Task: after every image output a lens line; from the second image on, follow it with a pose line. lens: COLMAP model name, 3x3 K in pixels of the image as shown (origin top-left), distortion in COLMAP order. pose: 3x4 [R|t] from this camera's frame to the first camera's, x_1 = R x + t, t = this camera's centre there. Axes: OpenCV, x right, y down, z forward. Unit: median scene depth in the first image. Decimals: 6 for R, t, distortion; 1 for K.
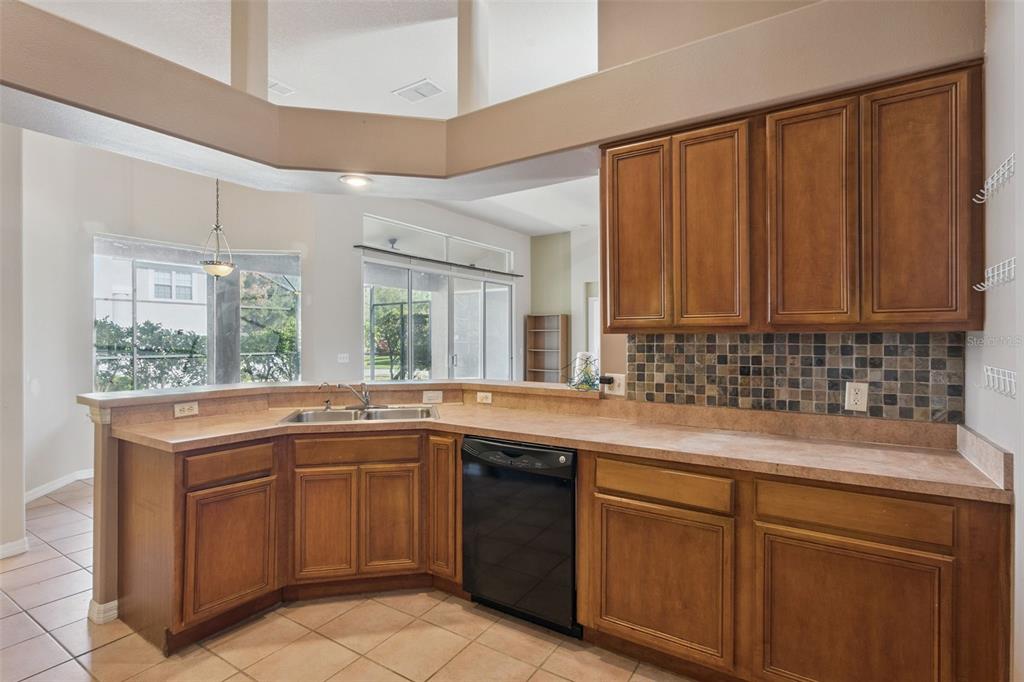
lens RADIAL K [[497.5, 0, 515.4], [0, 497.5, 339.5], [0, 0, 1]] dist [-0.000336, 0.000659]
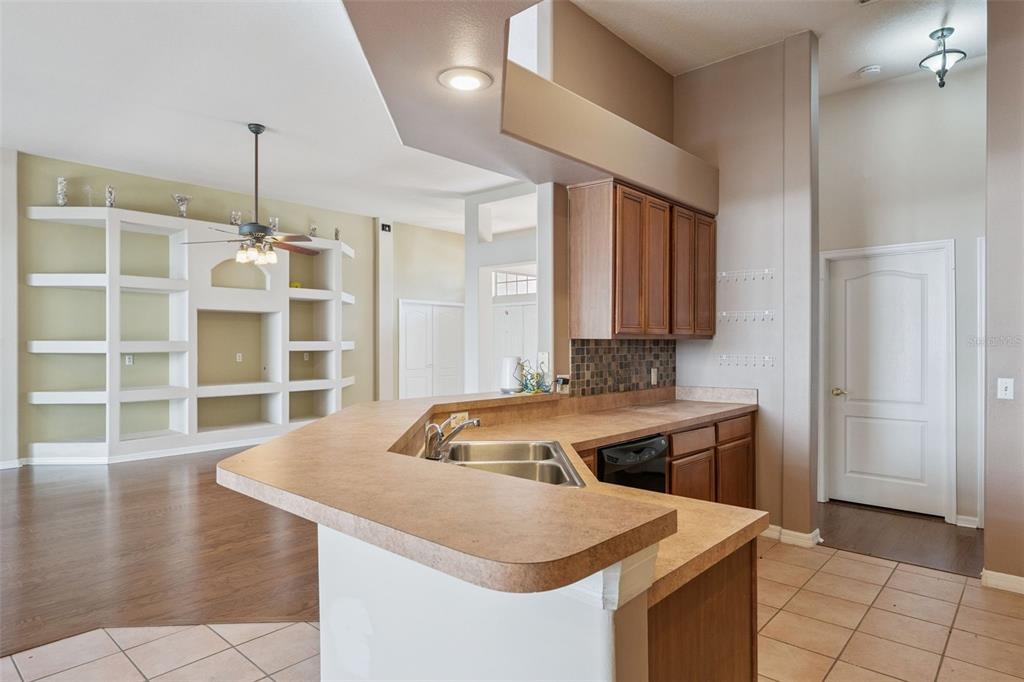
lens RADIAL K [[586.2, 0, 511.0], [0, 586.2, 343.6], [0, 0, 1]] dist [0.001862, -0.002401]
pose [[0.169490, 0.000437, 0.985532, -1.072534], [0.002666, 0.999996, -0.000902, 0.000737], [-0.985528, 0.002780, 0.169488, 0.875019]]
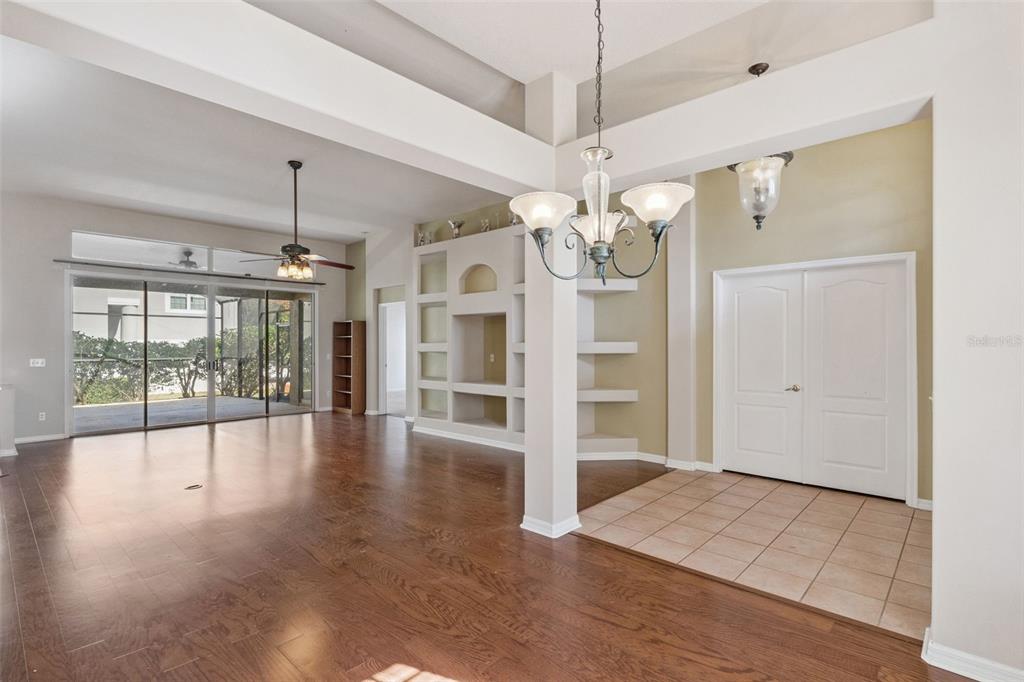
lens RADIAL K [[497.5, 0, 515.2], [0, 497.5, 345.0], [0, 0, 1]] dist [-0.000336, 0.000659]
pose [[0.985566, 0.000091, -0.169294, 2.032352], [-0.000196, 1.000000, -0.000601, -0.003866], [0.169294, 0.000626, 0.985565, 0.210113]]
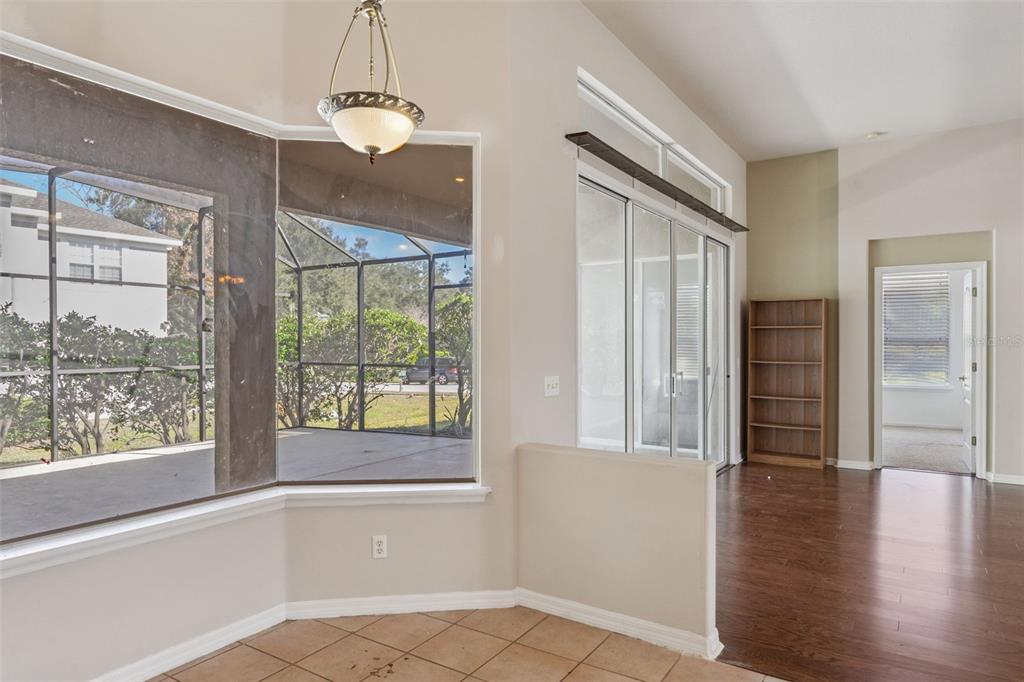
lens RADIAL K [[638.0, 0, 509.1], [0, 638.0, 346.1], [0, 0, 1]] dist [0.004459, 0.000381]
pose [[0.999917, 0.000943, -0.012833, -0.865593], [-0.000880, 0.999988, 0.004907, -0.001471], [0.012838, -0.004895, 0.999906, 0.990908]]
